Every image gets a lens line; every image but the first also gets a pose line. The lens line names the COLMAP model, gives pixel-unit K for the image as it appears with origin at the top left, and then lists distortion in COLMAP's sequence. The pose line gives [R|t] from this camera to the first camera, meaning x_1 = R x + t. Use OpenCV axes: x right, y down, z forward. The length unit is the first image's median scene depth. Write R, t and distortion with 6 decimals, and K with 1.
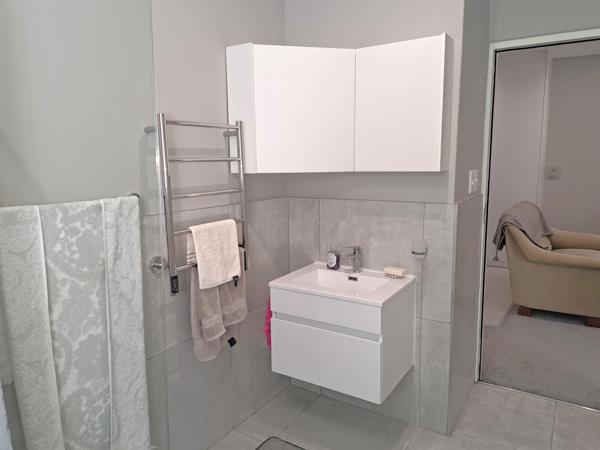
lens RADIAL K [[451.2, 0, 300.0], [0, 451.2, 225.0], [0, 0, 1]] dist [0.044589, -0.002690]
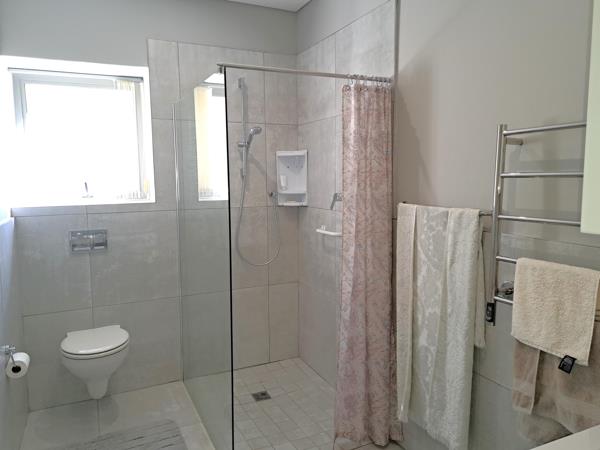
lens RADIAL K [[451.2, 0, 300.0], [0, 451.2, 225.0], [0, 0, 1]] dist [0.044589, -0.002690]
pose [[-0.550588, 0.107408, -0.827838, 0.778747], [-0.106471, 0.974553, 0.197257, -0.207526], [0.827959, 0.196748, -0.525142, 1.322940]]
